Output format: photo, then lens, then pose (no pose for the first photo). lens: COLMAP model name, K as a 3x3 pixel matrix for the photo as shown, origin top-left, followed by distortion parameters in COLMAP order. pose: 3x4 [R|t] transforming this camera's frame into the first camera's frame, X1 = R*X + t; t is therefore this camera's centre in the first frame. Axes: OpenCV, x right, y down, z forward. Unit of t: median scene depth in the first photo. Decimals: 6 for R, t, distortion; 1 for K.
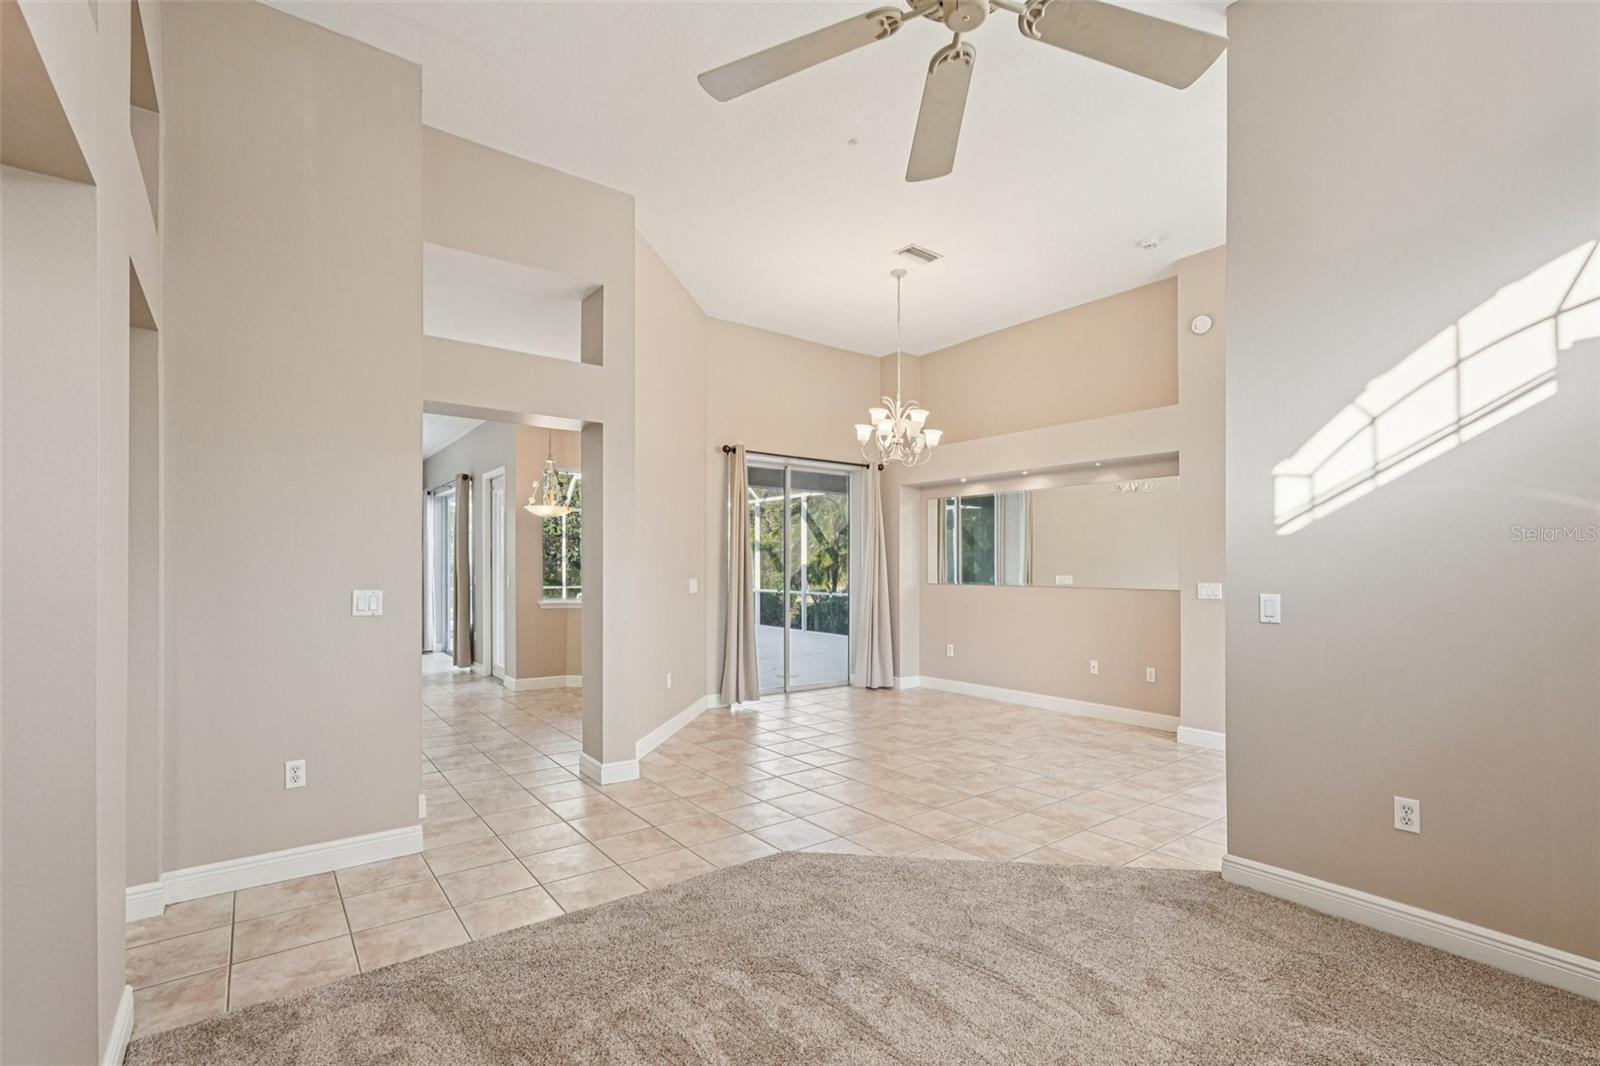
lens RADIAL K [[719.4, 0, 803.4], [0, 719.4, 562.4], [0, 0, 1]] dist [-0.003684, -0.000140]
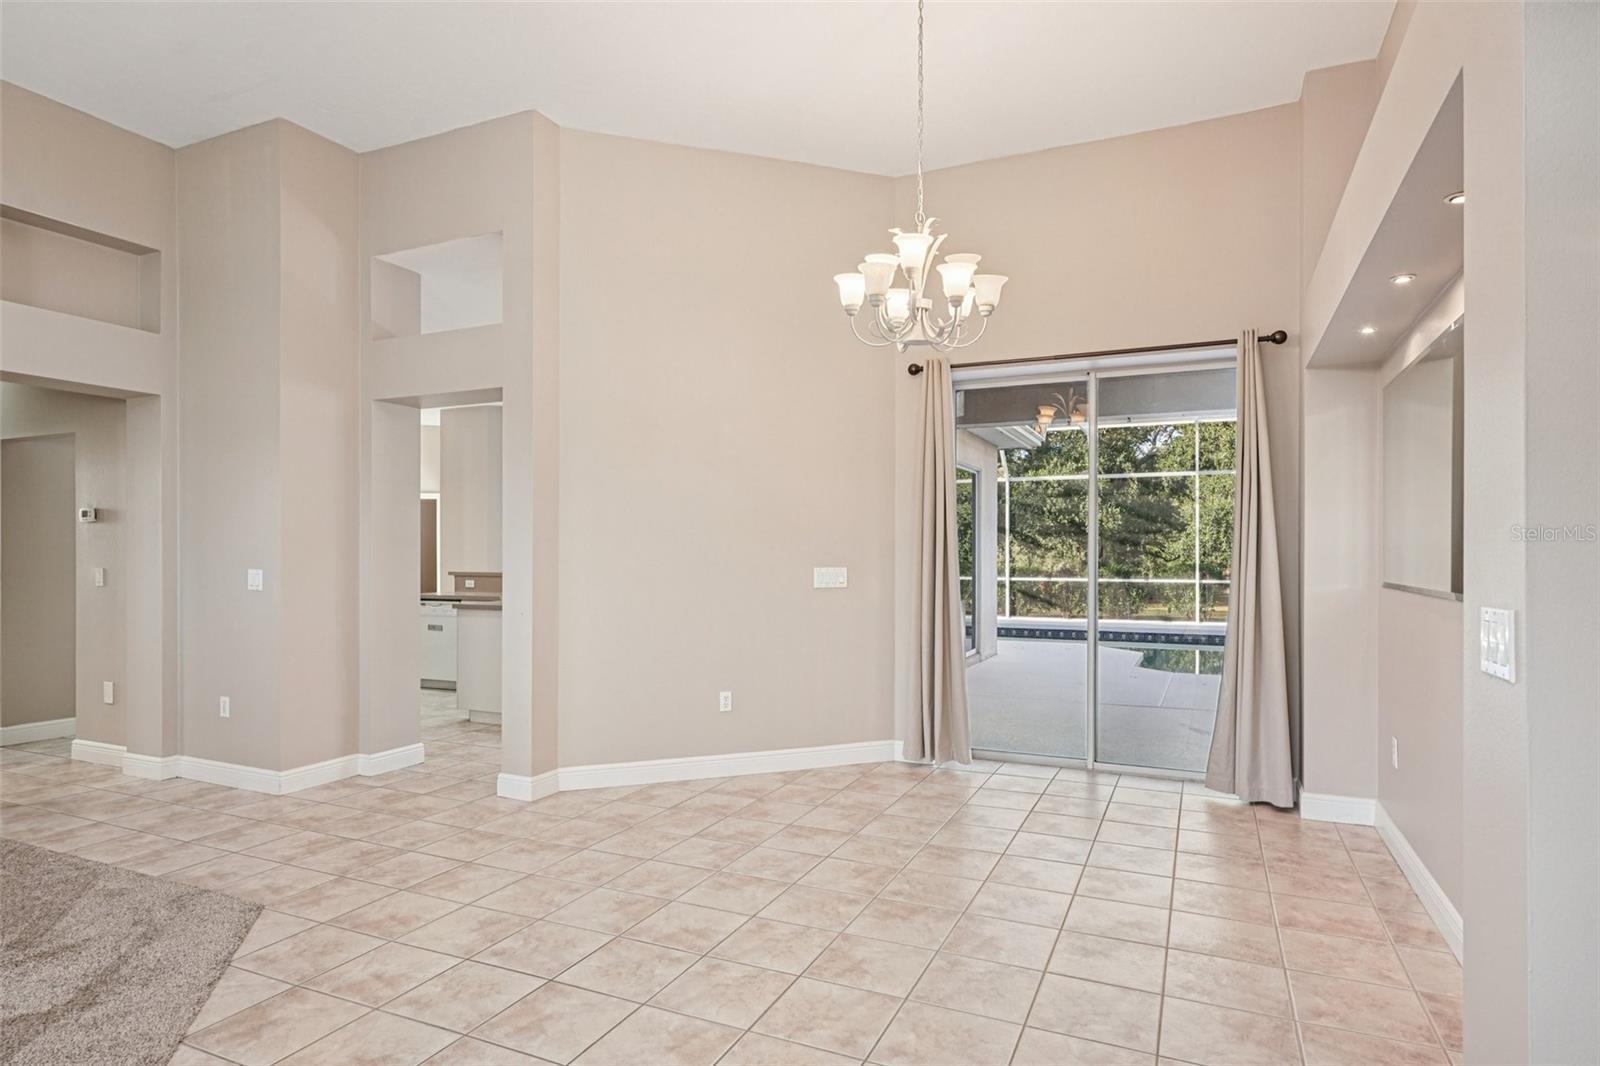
lens RADIAL K [[890.4, 0, 799.0], [0, 890.4, 546.2], [0, 0, 1]] dist [-0.001116, 0.000724]
pose [[0.469101, -0.007657, -0.883111, 0.779961], [0.006386, 0.999966, -0.005278, 0.009661], [0.883121, -0.003164, 0.469134, 0.736373]]
